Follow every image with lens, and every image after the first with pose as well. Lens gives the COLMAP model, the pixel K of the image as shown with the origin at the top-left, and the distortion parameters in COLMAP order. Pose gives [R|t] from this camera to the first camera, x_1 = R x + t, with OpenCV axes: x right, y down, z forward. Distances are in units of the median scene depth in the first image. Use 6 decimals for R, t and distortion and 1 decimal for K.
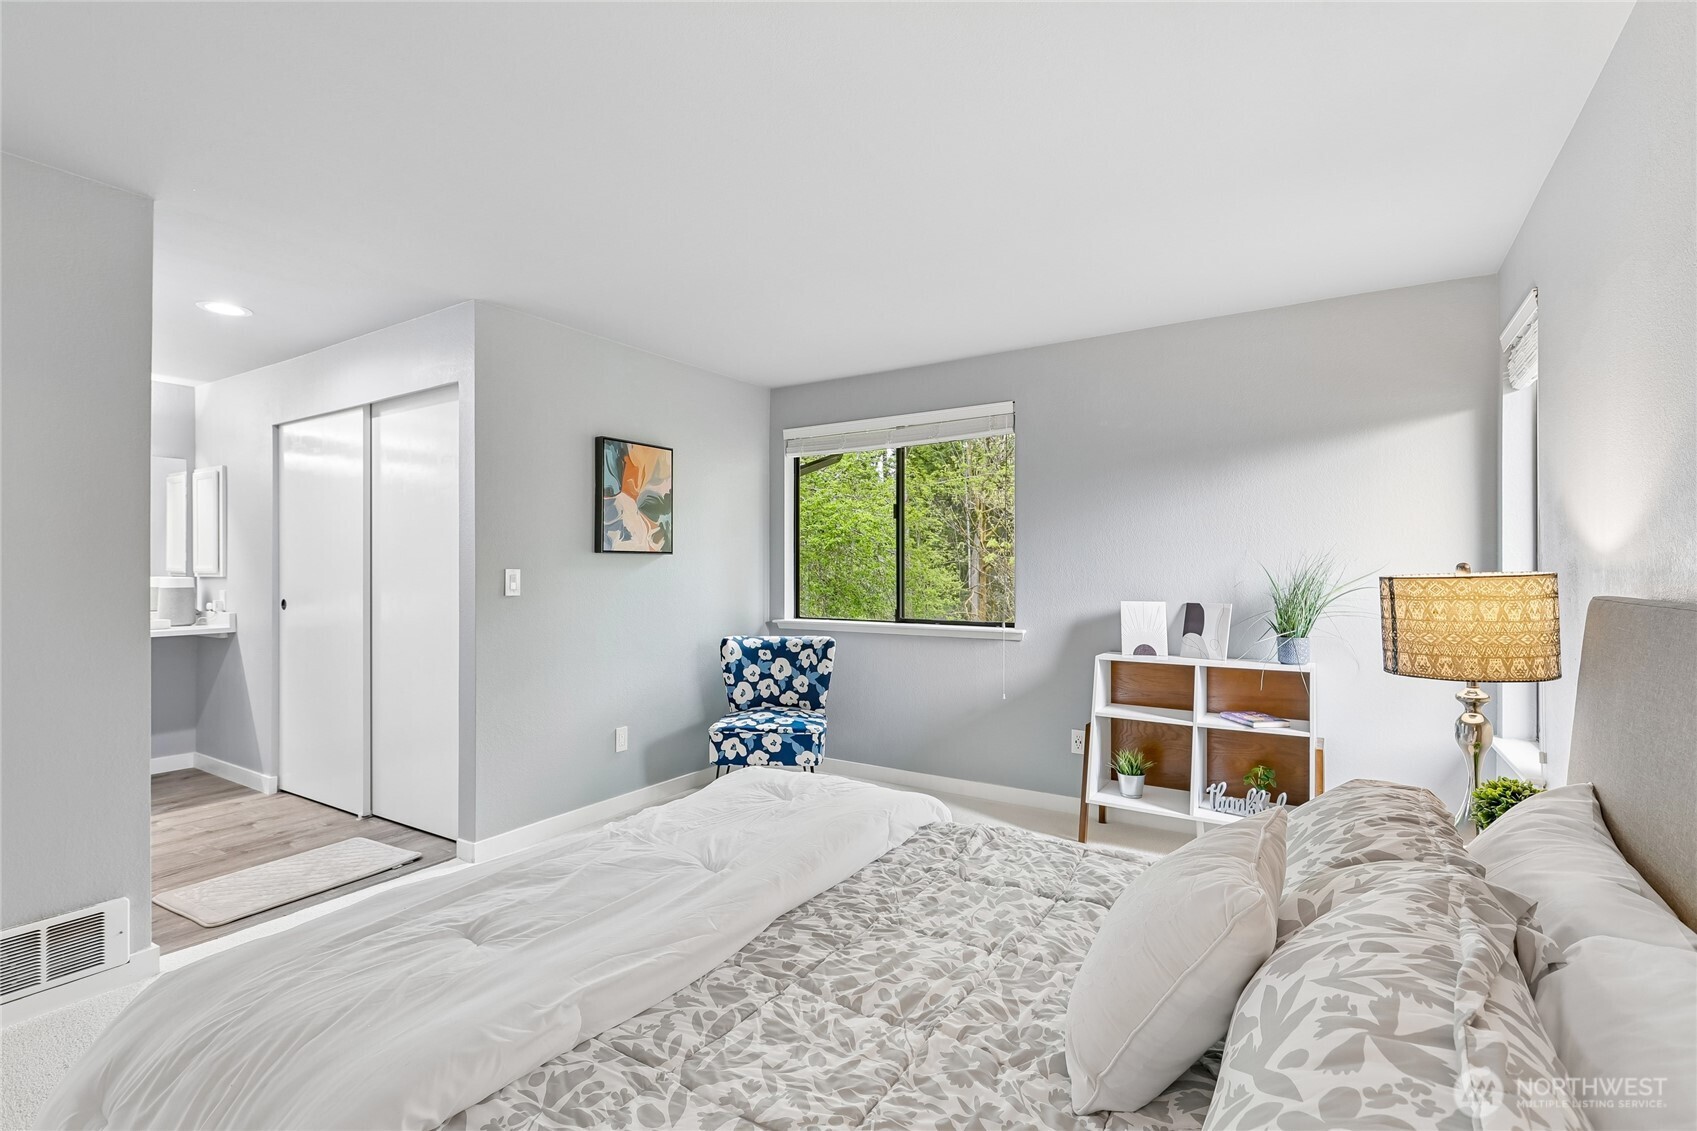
lens RADIAL K [[759.0, 0, 856.5], [0, 759.0, 568.4], [0, 0, 1]] dist [-0.003776, 0.002113]
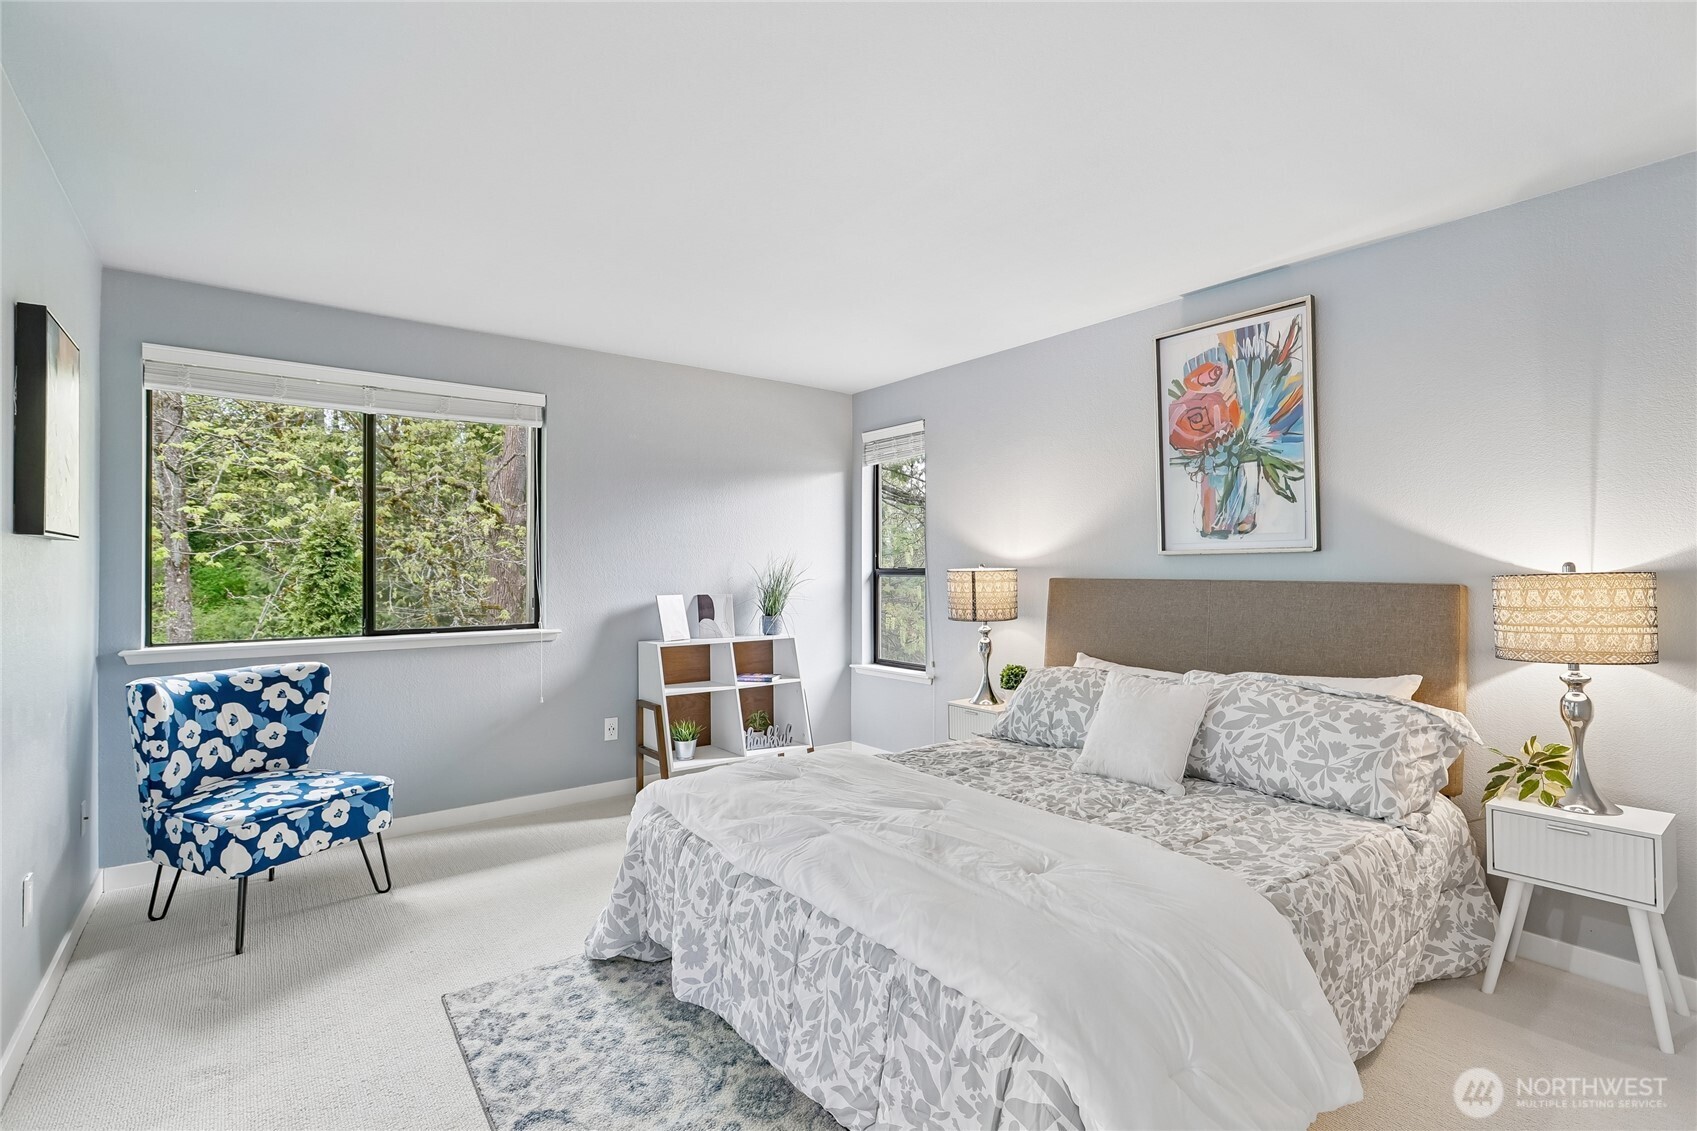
lens RADIAL K [[789.1, 0, 849.5], [0, 789.1, 564.0], [0, 0, 1]] dist [-0.009699, 0.002552]
pose [[0.348610, 0.003151, 0.937263, -0.563027], [0.001661, 0.999991, -0.003979, 0.001007], [-0.937266, 0.002944, 0.348601, 0.266183]]
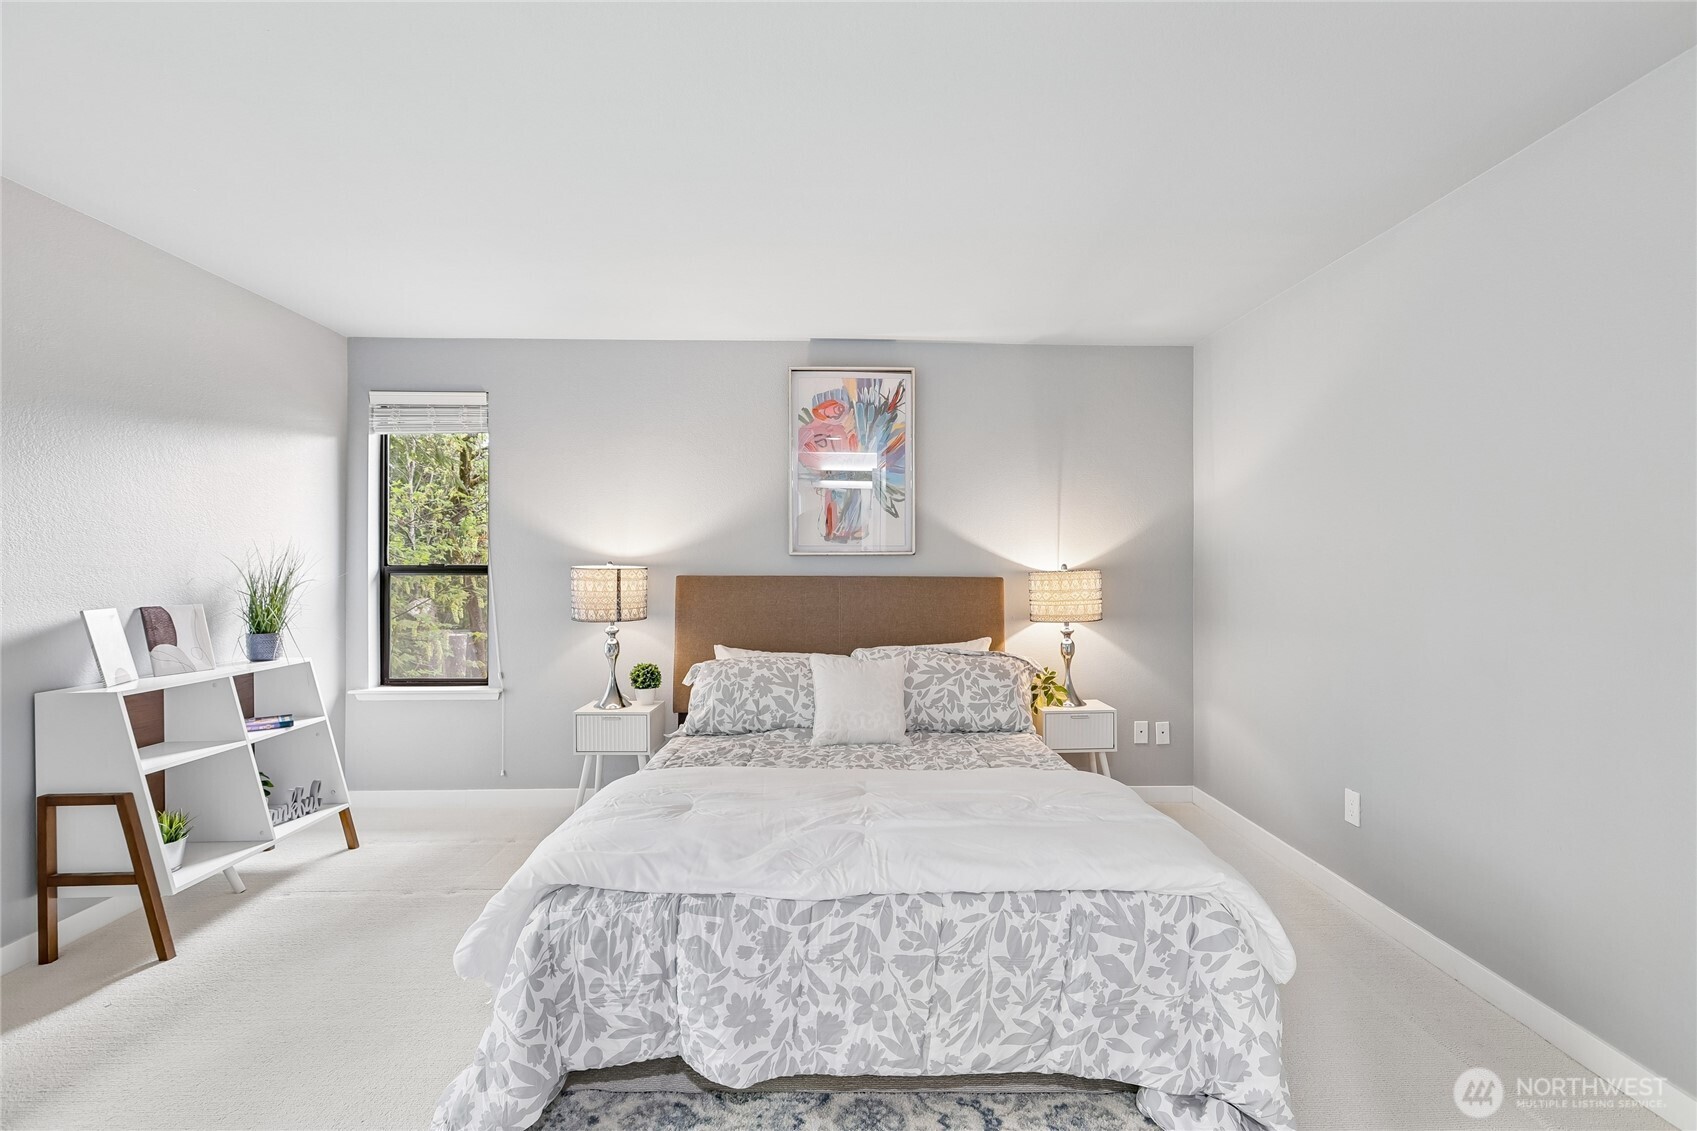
lens RADIAL K [[759.0, 0, 861.5], [0, 759.0, 567.4], [0, 0, 1]] dist [-0.003776, 0.002113]
pose [[-0.554930, -0.005171, 0.831881, -0.501749], [-0.002977, 0.999987, 0.004230, -0.000324], [-0.831892, -0.000130, -0.554938, 0.677805]]
